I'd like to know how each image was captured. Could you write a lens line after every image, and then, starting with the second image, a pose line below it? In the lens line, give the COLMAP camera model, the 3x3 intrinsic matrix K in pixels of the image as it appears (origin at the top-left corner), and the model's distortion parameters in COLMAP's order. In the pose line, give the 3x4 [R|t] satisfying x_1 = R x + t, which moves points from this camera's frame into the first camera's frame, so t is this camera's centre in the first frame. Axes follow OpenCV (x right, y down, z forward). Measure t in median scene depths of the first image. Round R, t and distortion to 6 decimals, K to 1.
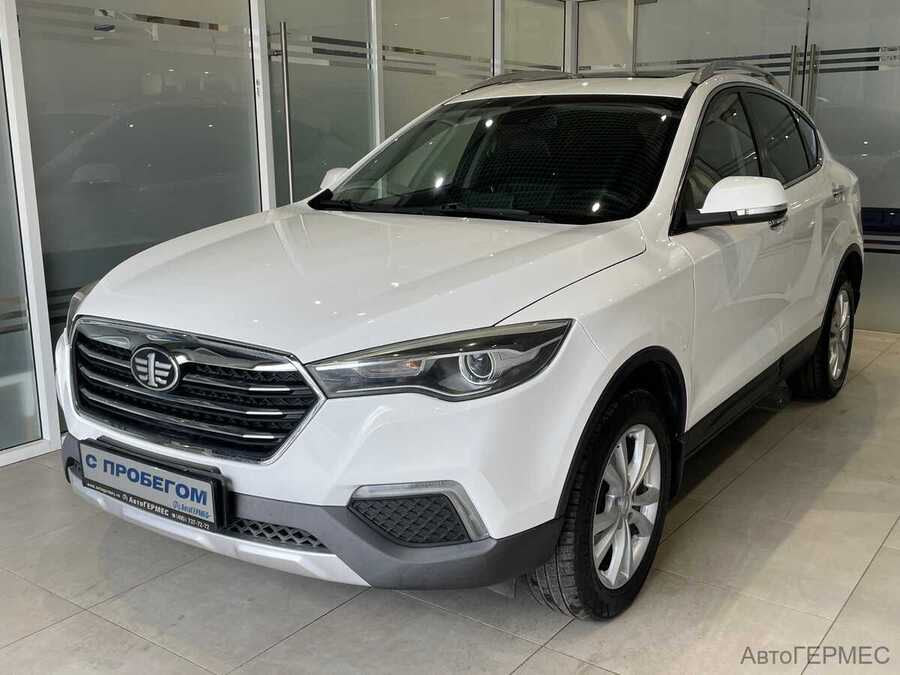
lens RADIAL K [[915.7, 0, 450.0], [0, 915.7, 337.5], [0, 0, 1]] dist [0.042568, -0.026015]
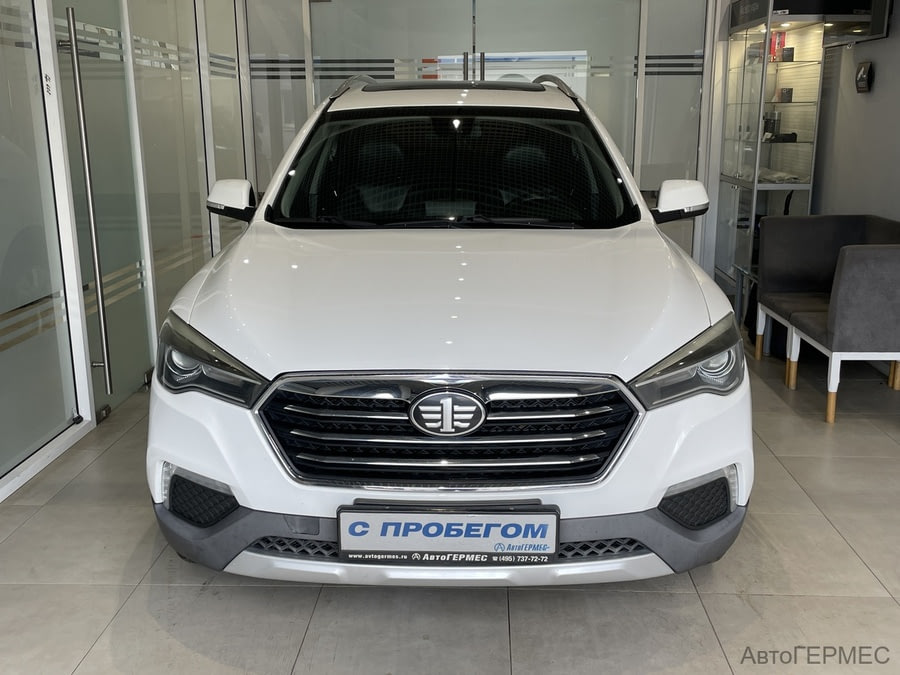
lens RADIAL K [[915.7, 0, 450.0], [0, 915.7, 337.5], [0, 0, 1]] dist [0.042568, -0.026015]
pose [[0.831239, -0.128458, 0.540869, -0.826022], [0.117765, 0.991544, 0.054506, -0.095671], [-0.543298, 0.018388, 0.839339, 0.205860]]
